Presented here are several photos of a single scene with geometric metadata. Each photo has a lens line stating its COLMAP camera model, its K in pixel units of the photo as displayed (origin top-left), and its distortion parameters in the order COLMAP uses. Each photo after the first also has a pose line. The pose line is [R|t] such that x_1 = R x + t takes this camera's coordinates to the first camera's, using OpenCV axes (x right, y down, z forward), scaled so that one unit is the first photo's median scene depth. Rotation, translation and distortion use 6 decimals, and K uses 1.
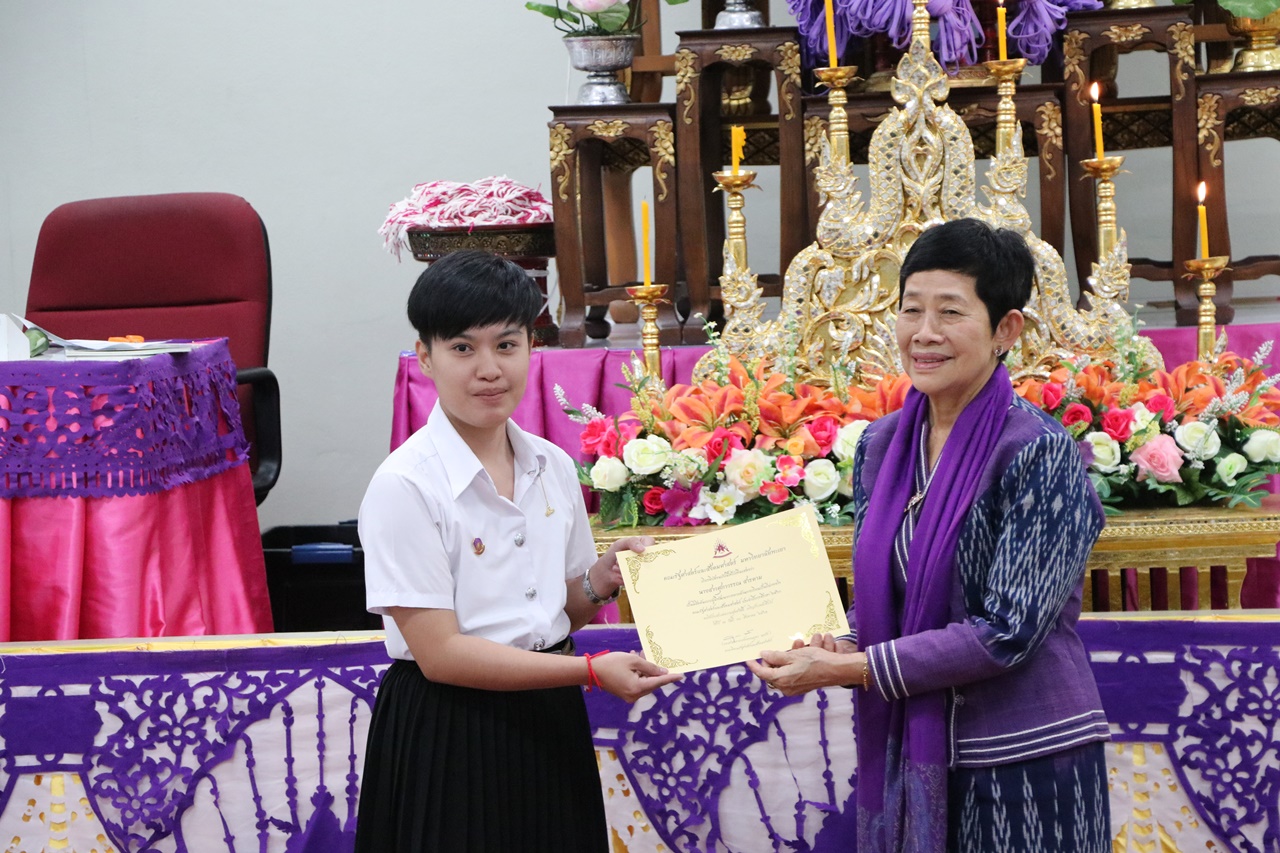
lens RADIAL K [[5142.0, 0, 646.8], [0, 5142.0, 448.0], [0, 0, 1]] dist [0.988266, 3.092956]
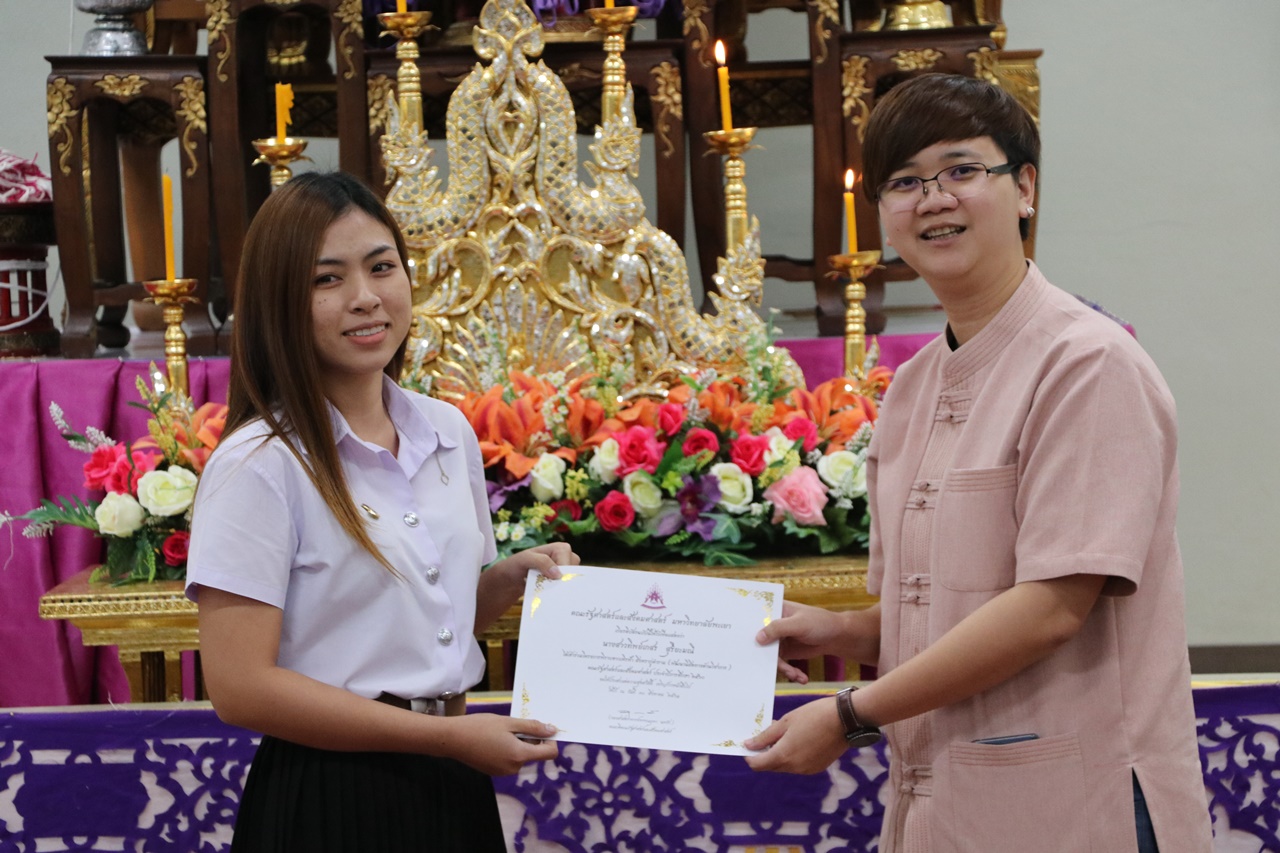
lens RADIAL K [[5607.5, 0, 656.1], [0, 5607.5, 441.8], [0, 0, 1]] dist [1.169637, 4.638155]
pose [[0.997239, 0.002489, 0.074222, 0.010162], [-0.001795, 0.999954, -0.009415, 0.001802], [-0.074242, 0.009256, 0.997197, 0.115174]]
